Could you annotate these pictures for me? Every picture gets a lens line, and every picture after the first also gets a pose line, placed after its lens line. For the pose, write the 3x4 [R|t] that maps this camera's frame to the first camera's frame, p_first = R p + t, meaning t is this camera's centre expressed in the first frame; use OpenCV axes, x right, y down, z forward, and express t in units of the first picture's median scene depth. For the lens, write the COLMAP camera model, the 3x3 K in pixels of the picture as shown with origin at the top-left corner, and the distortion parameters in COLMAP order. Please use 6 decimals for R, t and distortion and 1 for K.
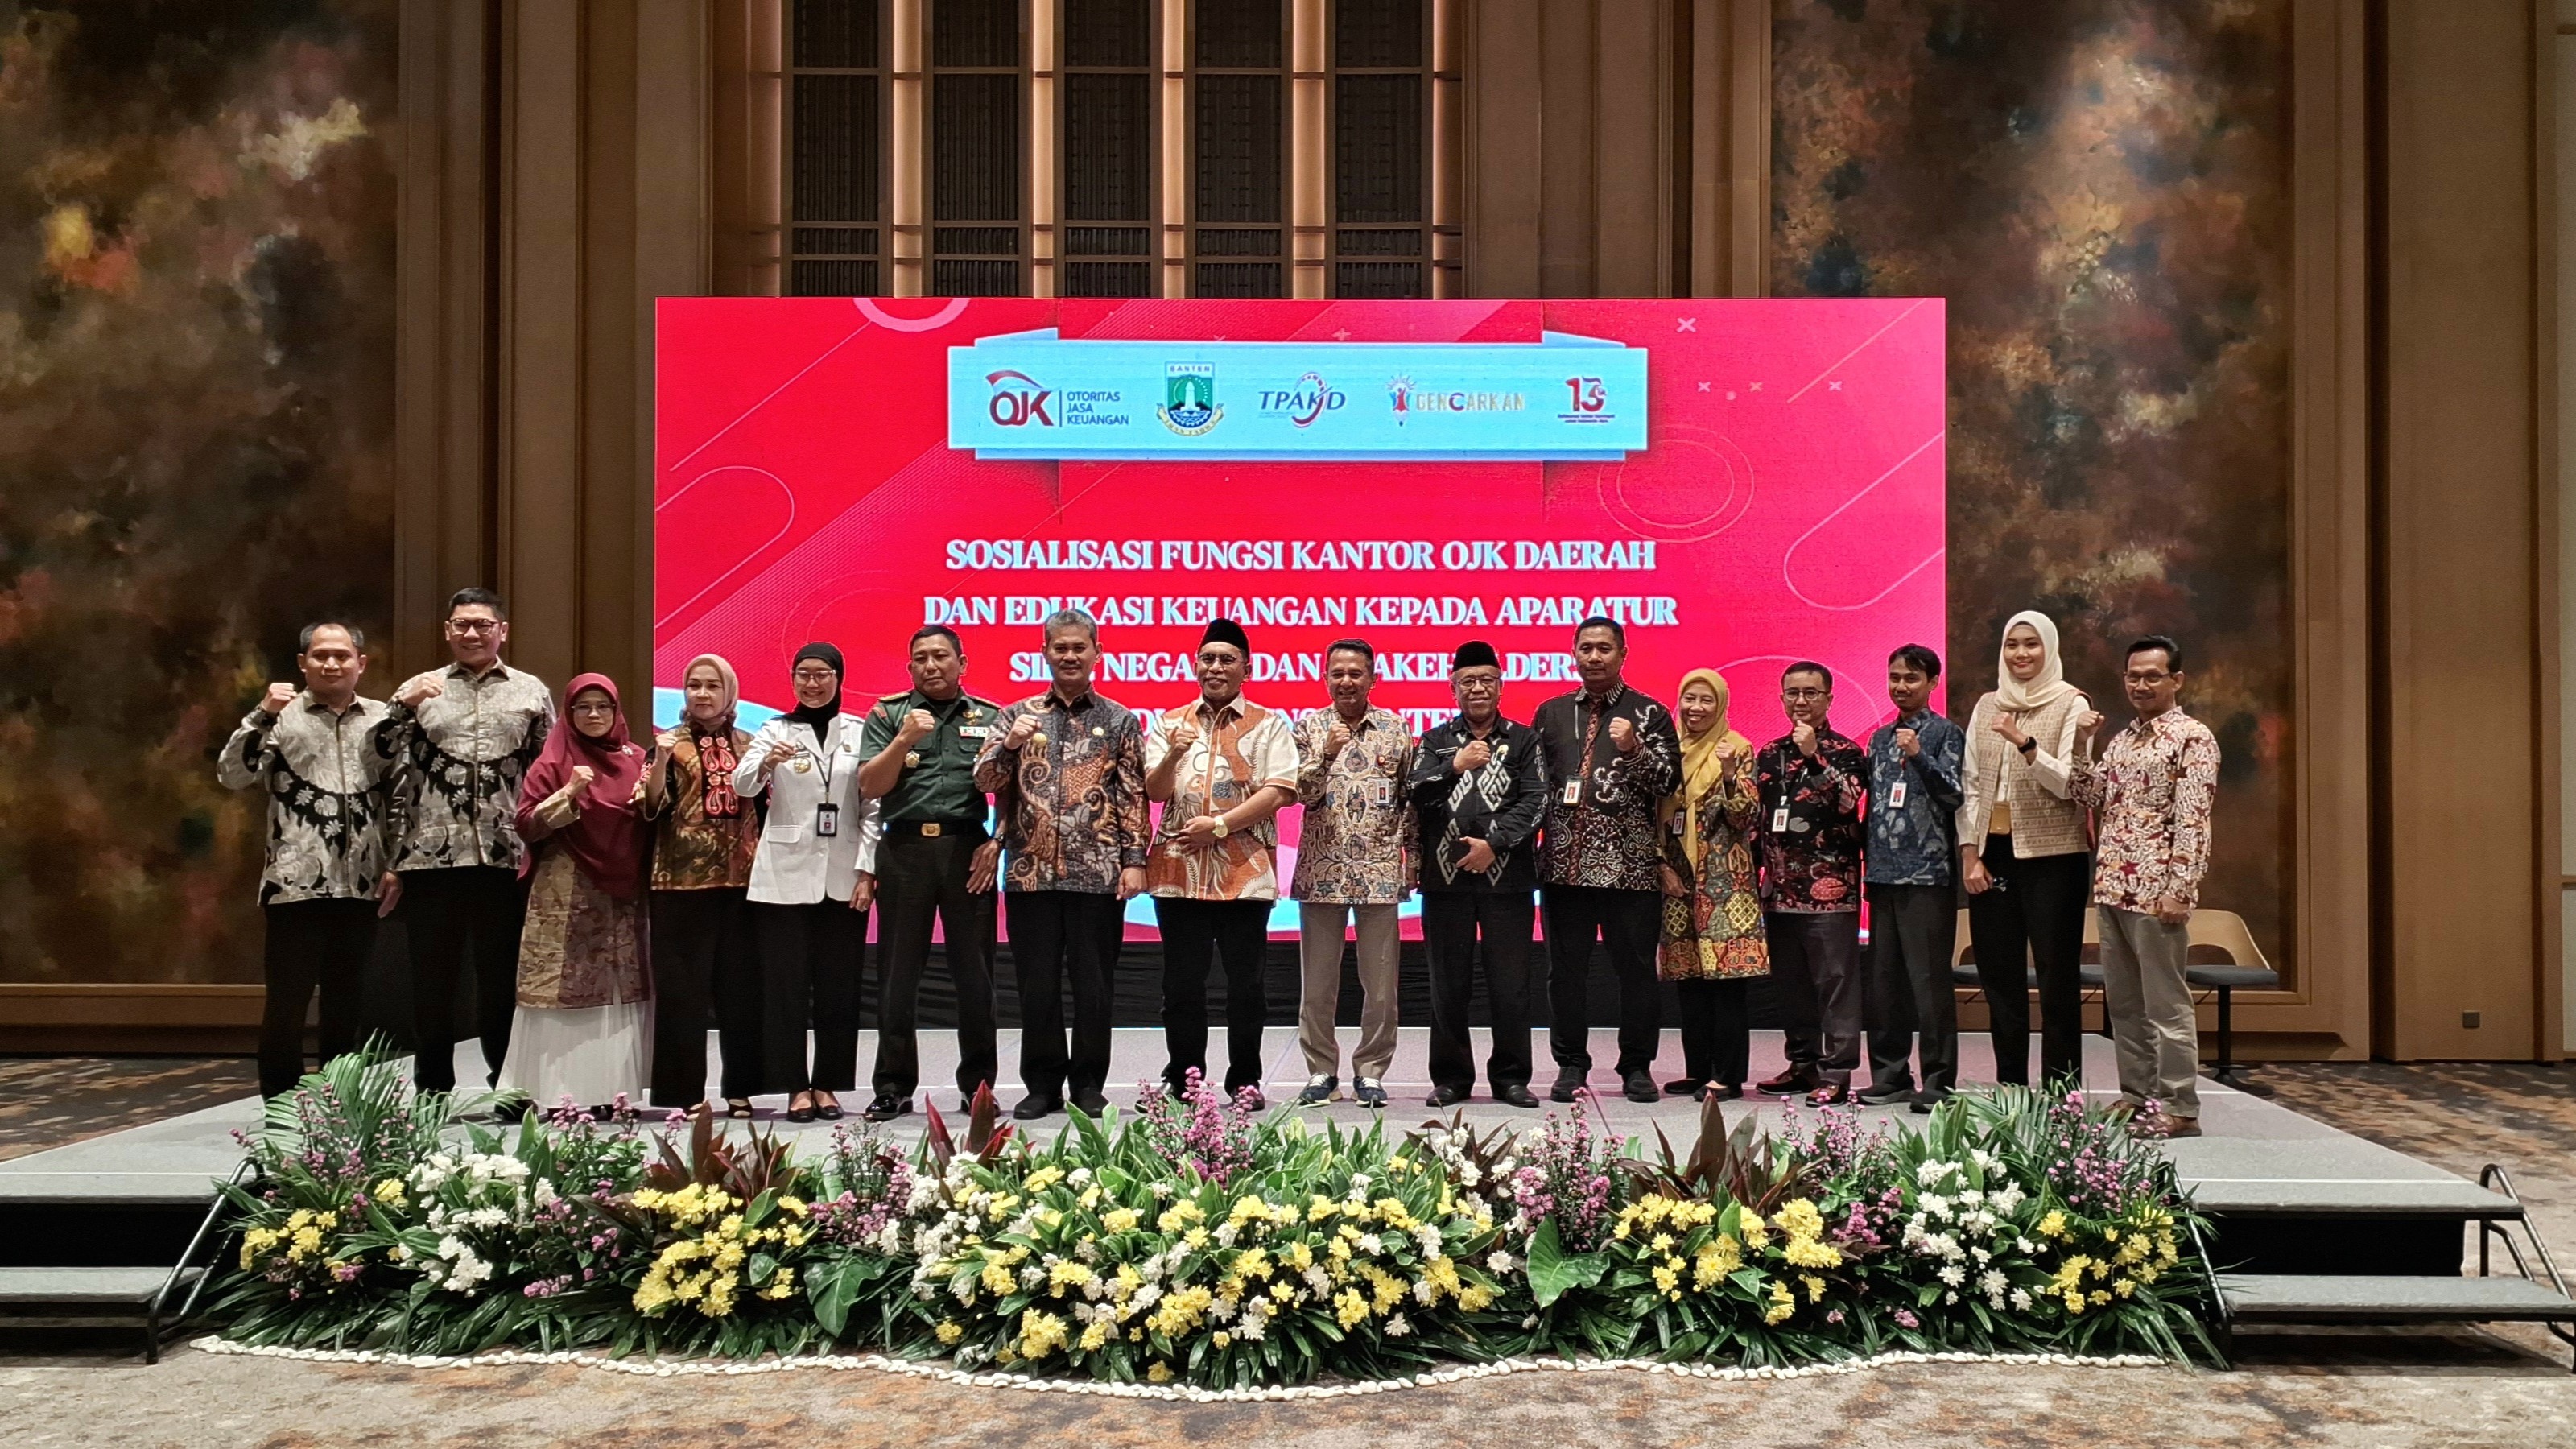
lens RADIAL K [[2035.1, 0, 1363.0], [0, 2035.1, 712.5], [0, 0, 1]] dist [0.065815, -0.093709]
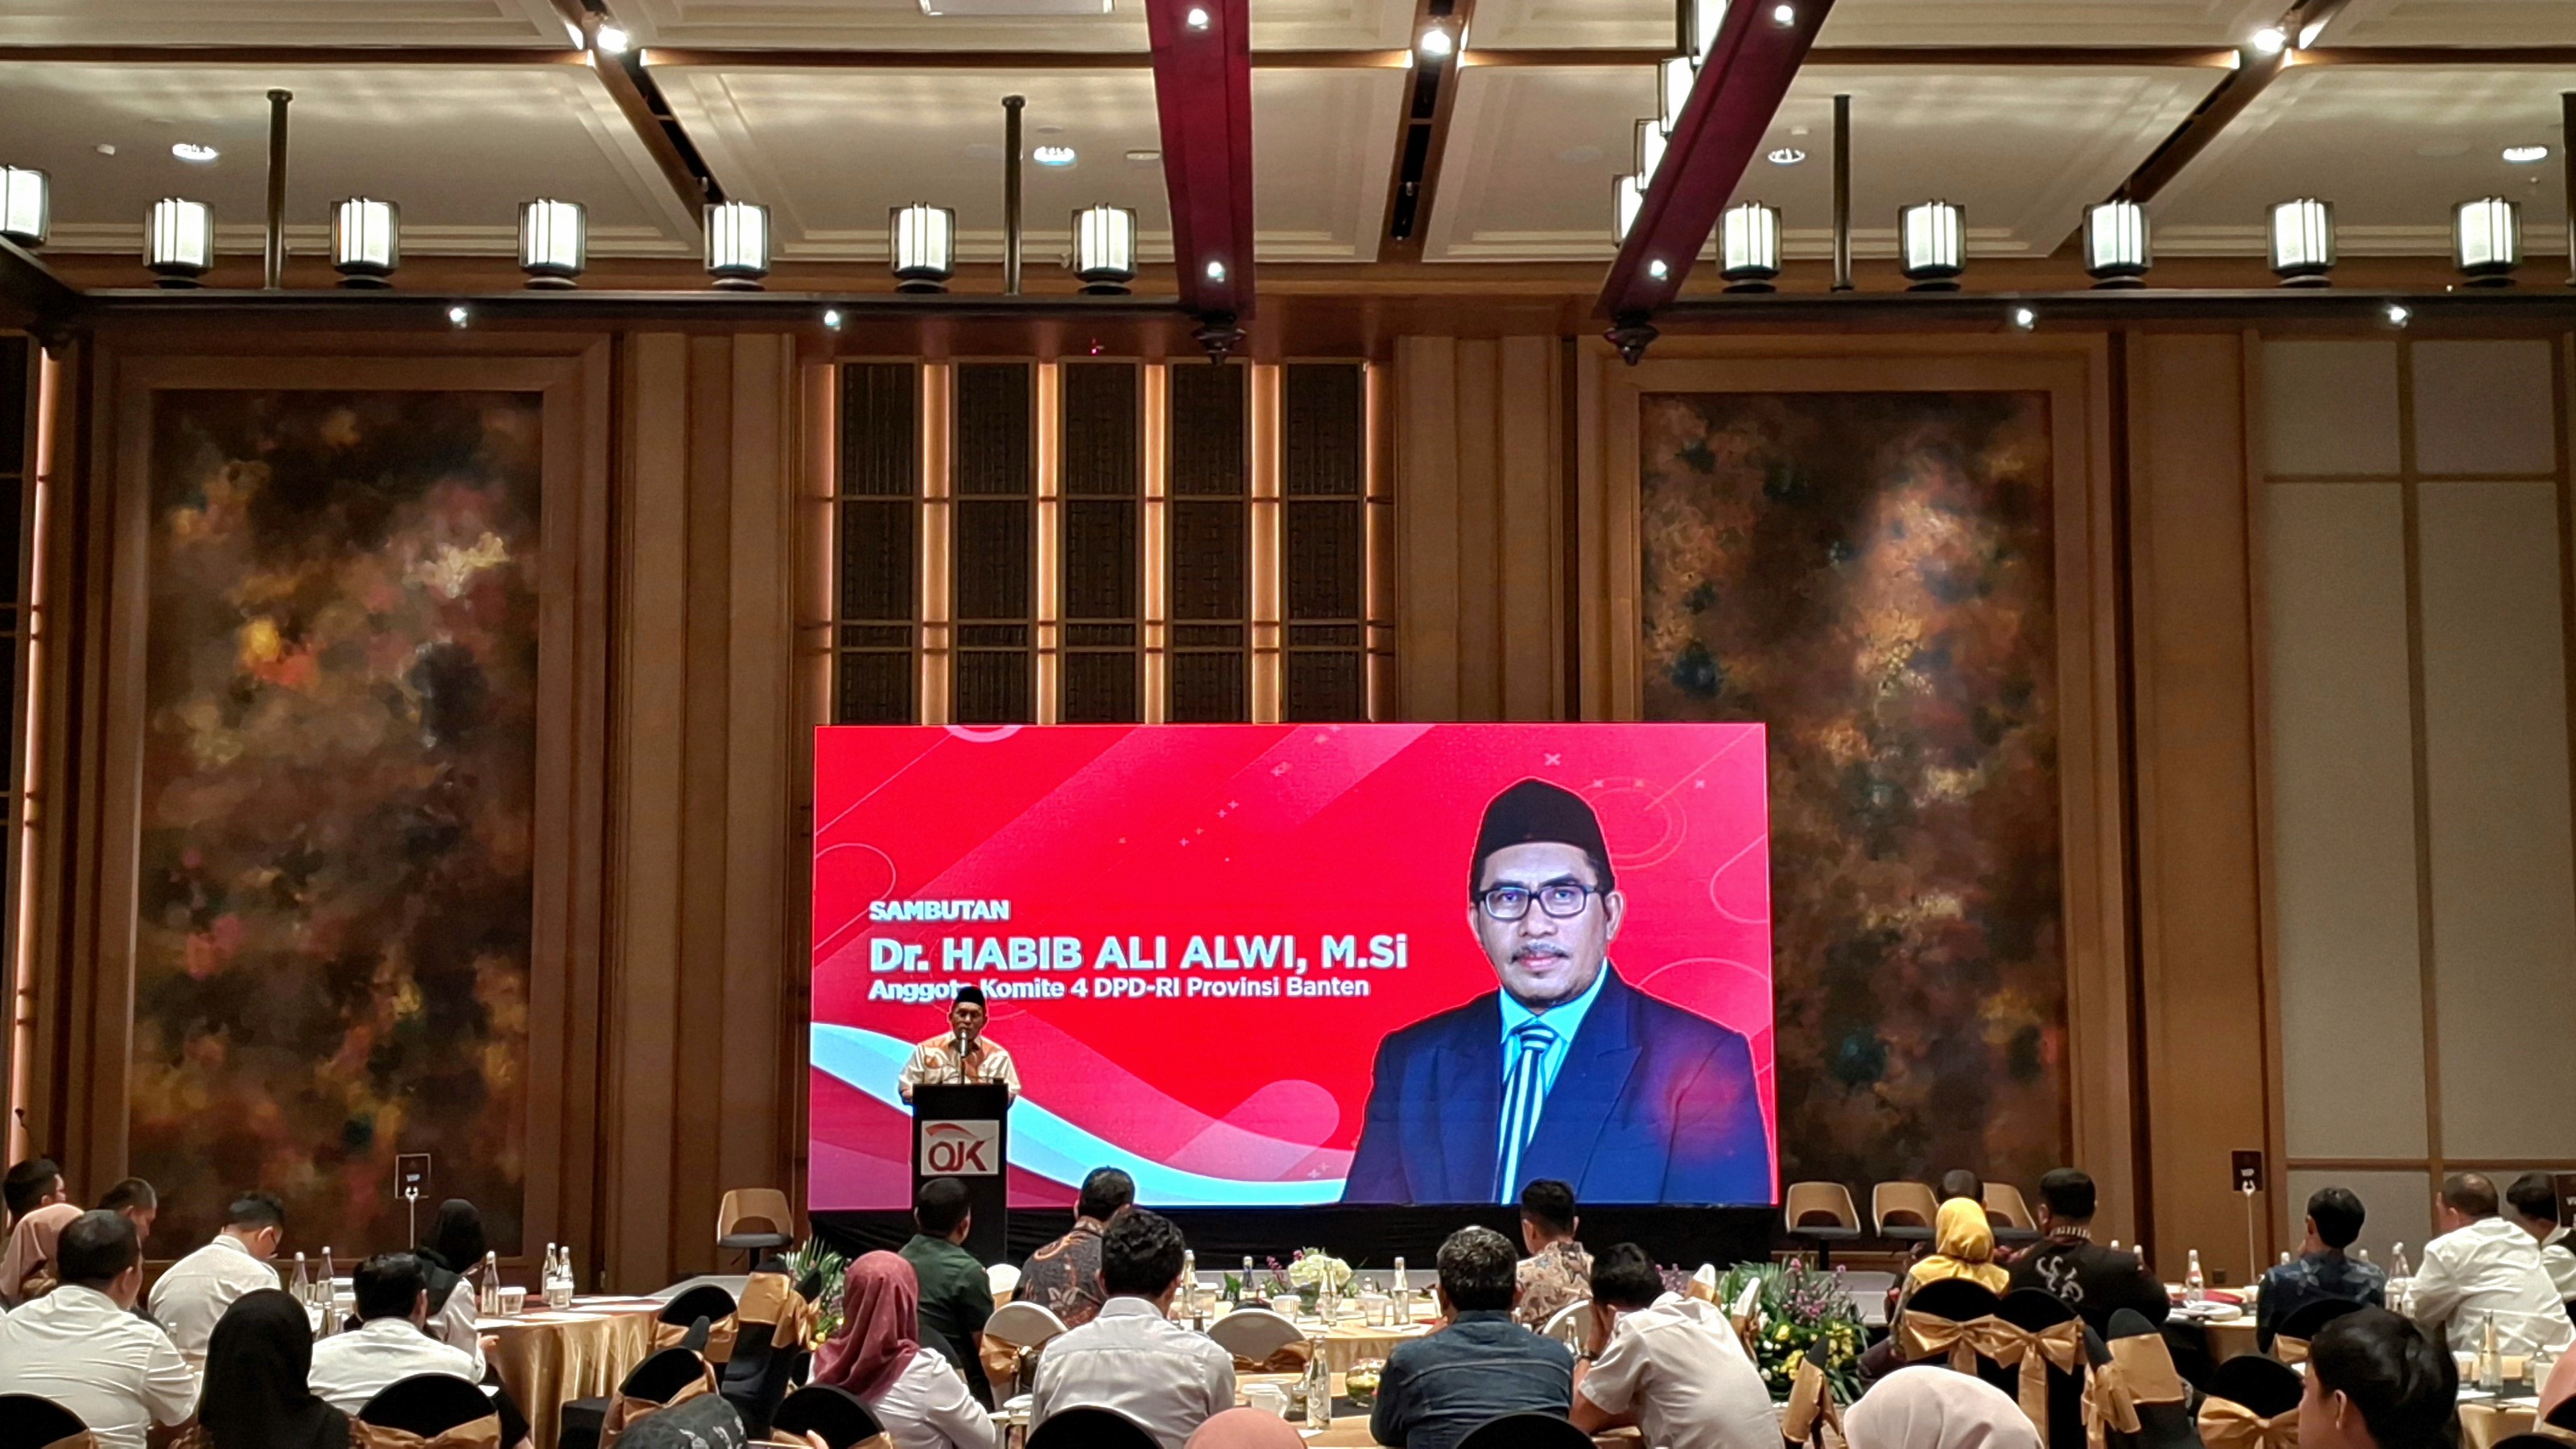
lens RADIAL K [[2573.3, 0, 1302.8], [0, 2573.3, 812.6], [0, 0, 1]] dist [0.083627, -0.127489]
pose [[0.999690, -0.001631, 0.024856, -0.046939], [0.003489, 0.997185, -0.074898, -0.012609], [-0.024664, 0.074962, 0.996881, -0.553336]]
